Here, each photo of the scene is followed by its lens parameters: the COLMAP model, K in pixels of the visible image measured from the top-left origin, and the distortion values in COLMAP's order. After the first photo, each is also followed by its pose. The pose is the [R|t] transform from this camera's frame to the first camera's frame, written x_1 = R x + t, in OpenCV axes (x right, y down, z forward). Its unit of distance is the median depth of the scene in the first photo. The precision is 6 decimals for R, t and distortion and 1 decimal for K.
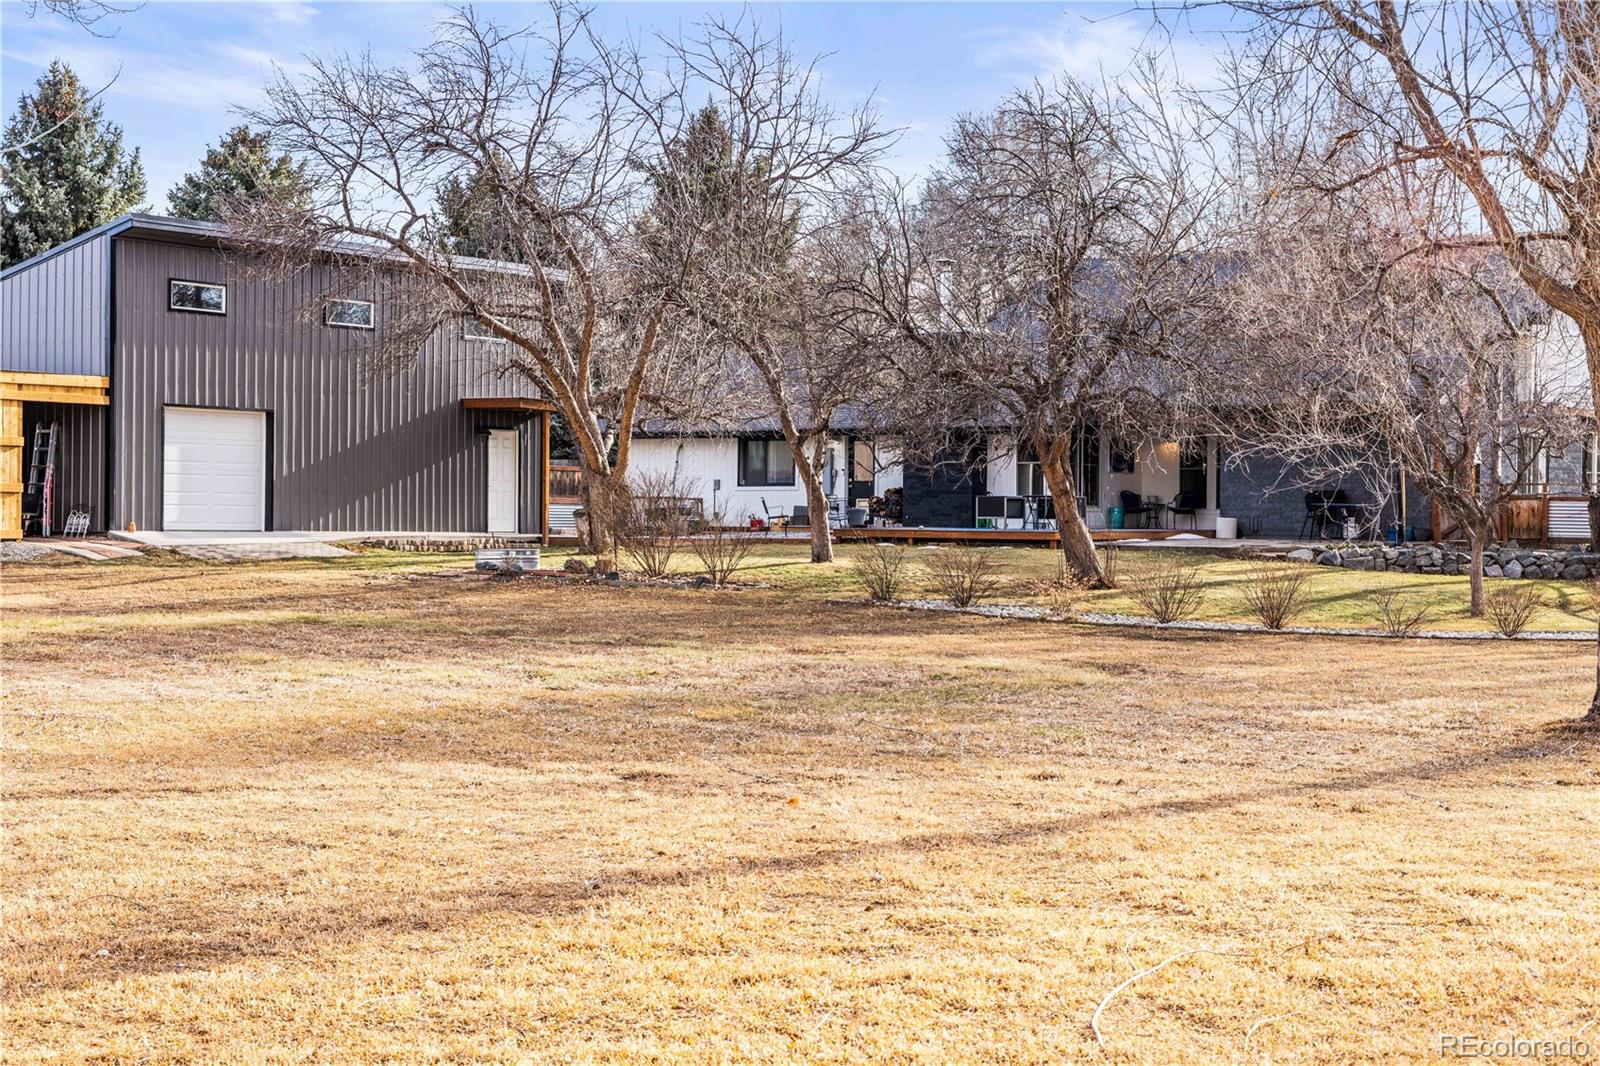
lens RADIAL K [[2592.9, 0, 796.3], [0, 2592.9, 538.5], [0, 0, 1]] dist [0.022035, 0.000000]
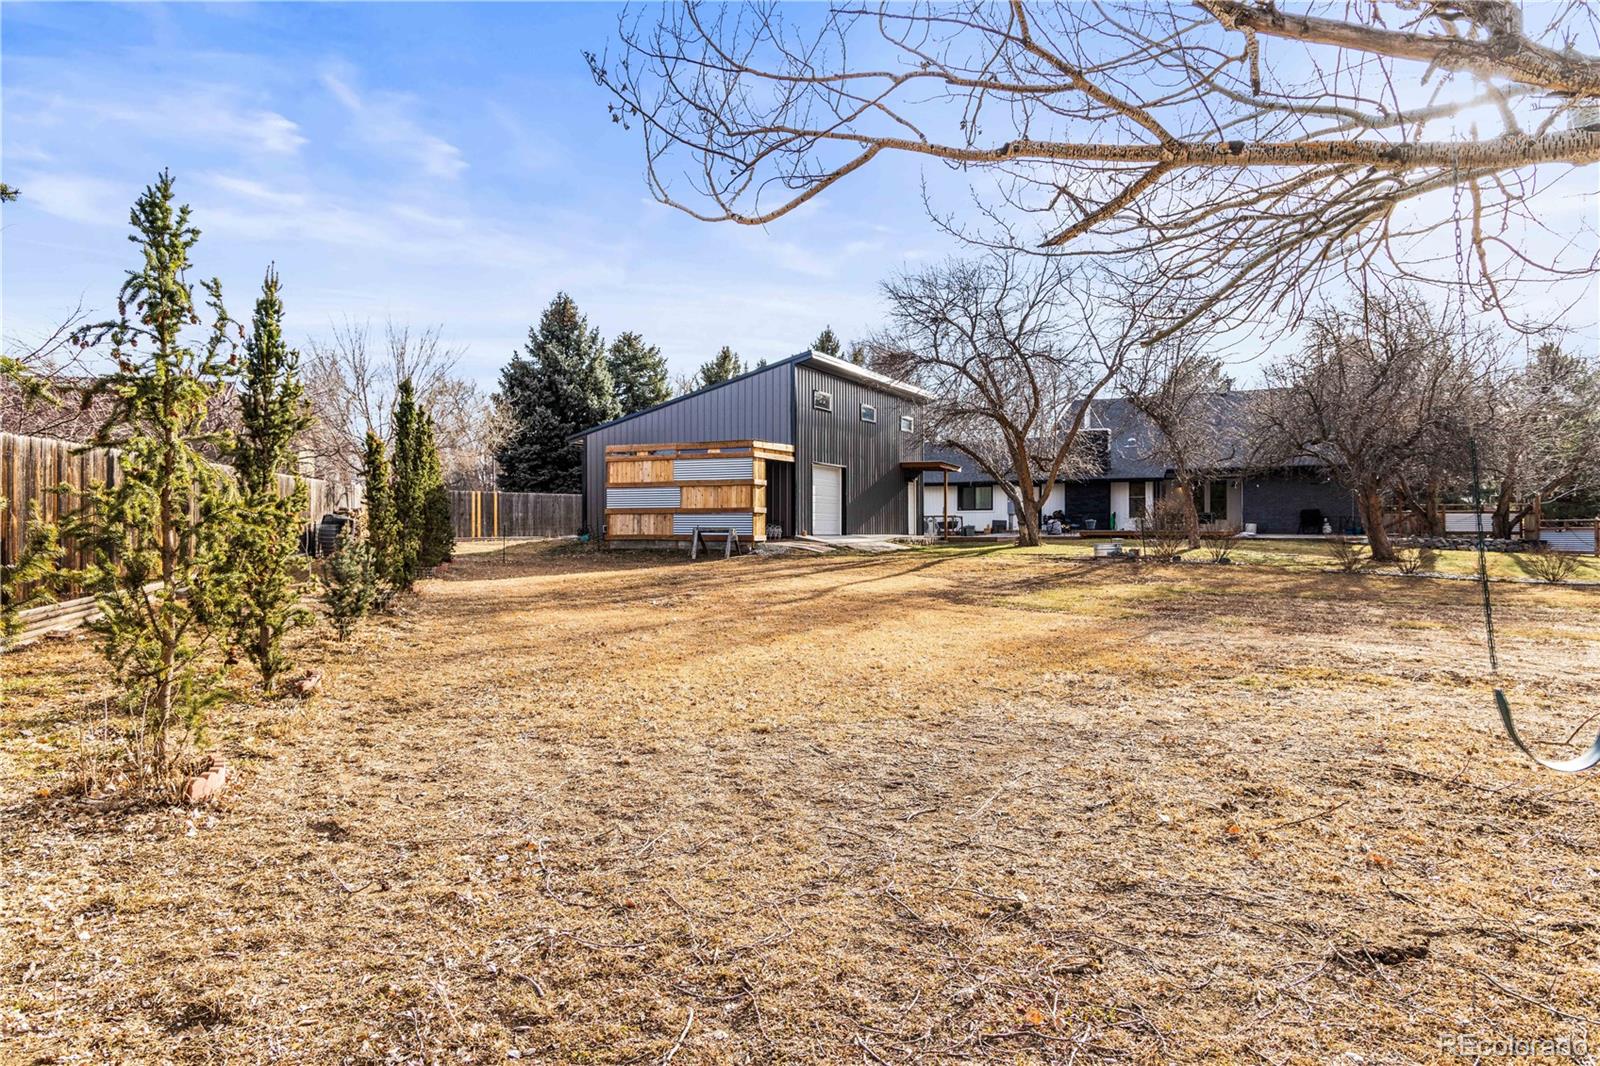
lens RADIAL K [[1087.8, 0, 802.4], [0, 1087.8, 529.3], [0, 0, 1]] dist [-0.000539, 0.001662]
pose [[0.988115, -0.010108, 0.153384, -0.401446], [0.011214, 0.999917, -0.006352, -0.002582], [-0.153307, 0.007997, 0.988146, 0.314155]]
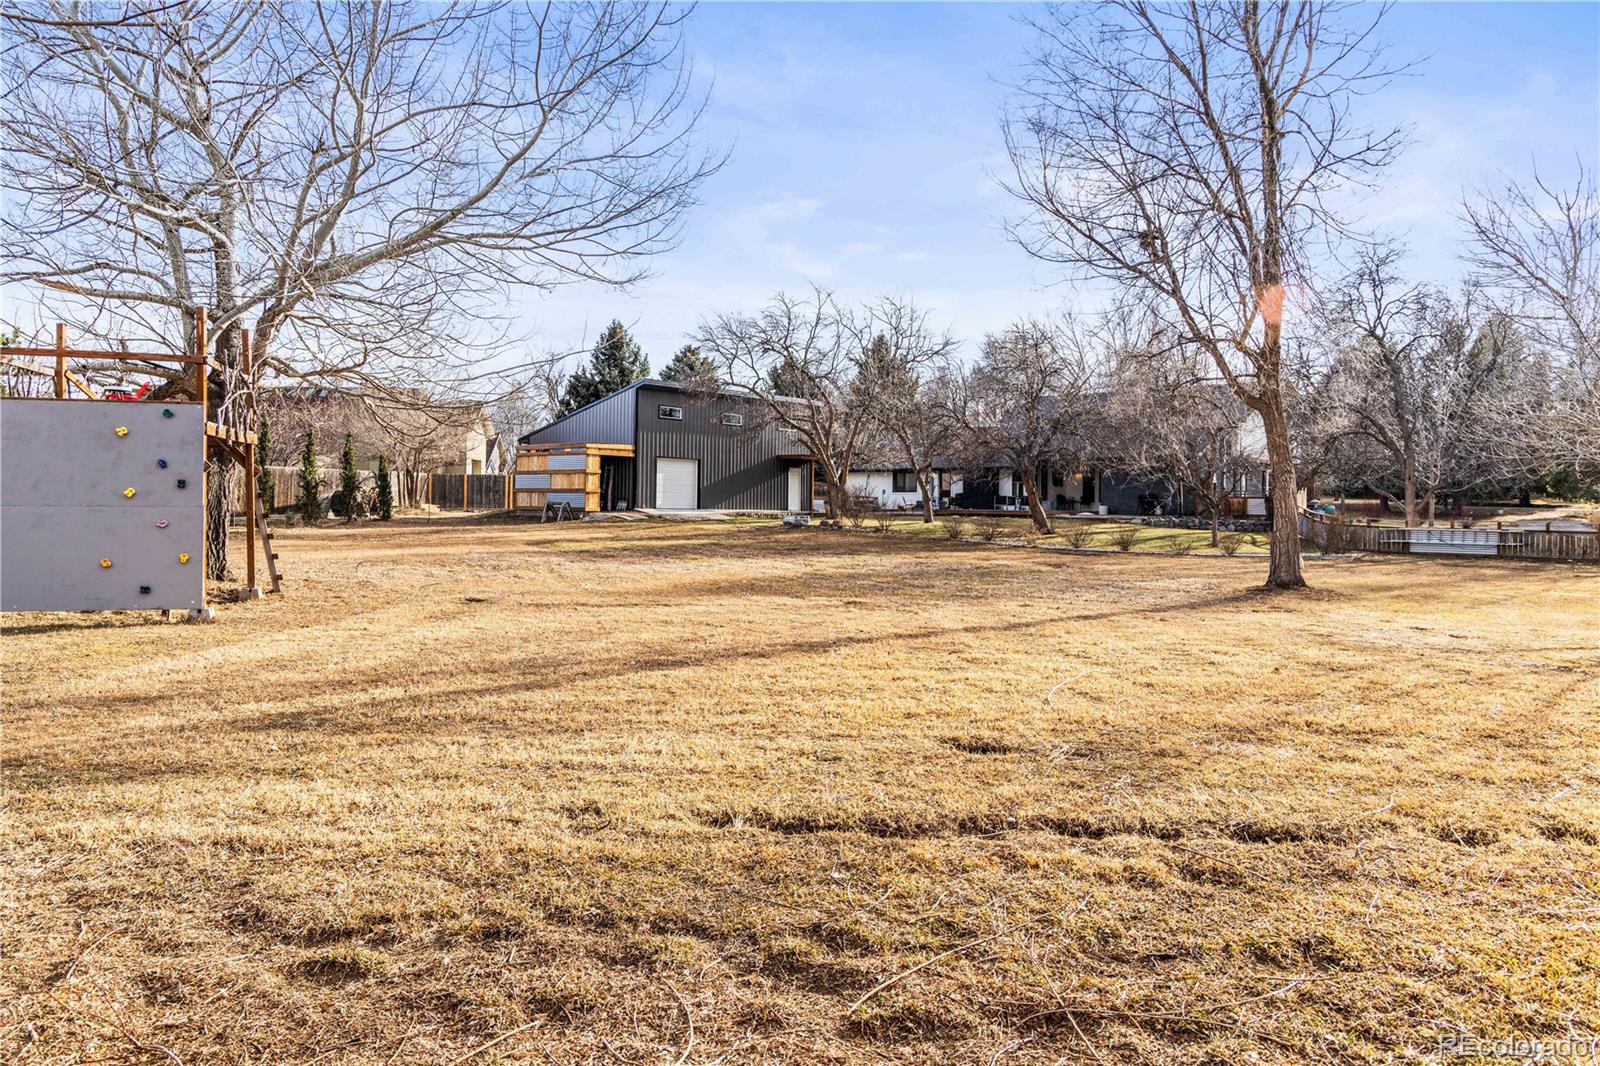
lens RADIAL K [[1087.8, 0, 798.9], [0, 1087.8, 492.3], [0, 0, 1]] dist [-0.000539, 0.001662]
pose [[0.994155, 0.002959, -0.107919, -0.000609], [-0.005484, 0.999718, -0.023109, 0.005144], [0.107820, 0.023566, 0.993891, 0.000343]]
